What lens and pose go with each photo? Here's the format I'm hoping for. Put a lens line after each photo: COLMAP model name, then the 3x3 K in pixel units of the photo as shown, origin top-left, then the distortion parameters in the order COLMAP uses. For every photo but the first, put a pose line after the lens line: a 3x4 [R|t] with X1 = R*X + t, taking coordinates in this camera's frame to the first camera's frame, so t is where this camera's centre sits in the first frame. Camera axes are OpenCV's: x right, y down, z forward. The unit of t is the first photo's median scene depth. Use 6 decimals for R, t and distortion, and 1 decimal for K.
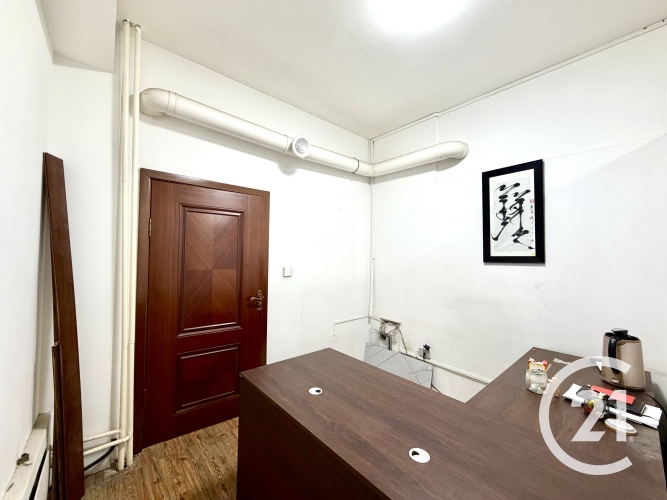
lens RADIAL K [[264.9, 0, 332.1], [0, 264.9, 249.8], [0, 0, 1]] dist [0.001787, -0.000983]
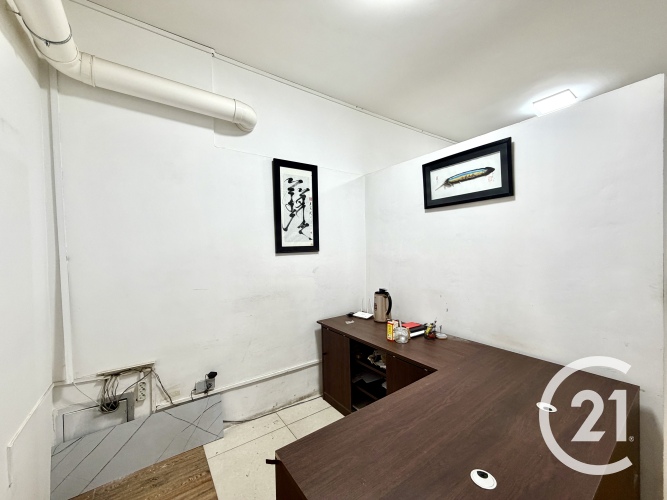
lens RADIAL K [[264.9, 0, 332.1], [0, 264.9, 250.8], [0, 0, 1]] dist [0.001787, -0.000983]
pose [[0.097474, -0.036024, 0.994586, -0.383711], [-0.008182, 0.999282, 0.036996, 0.001232], [-0.995204, -0.011744, 0.097110, 0.738332]]
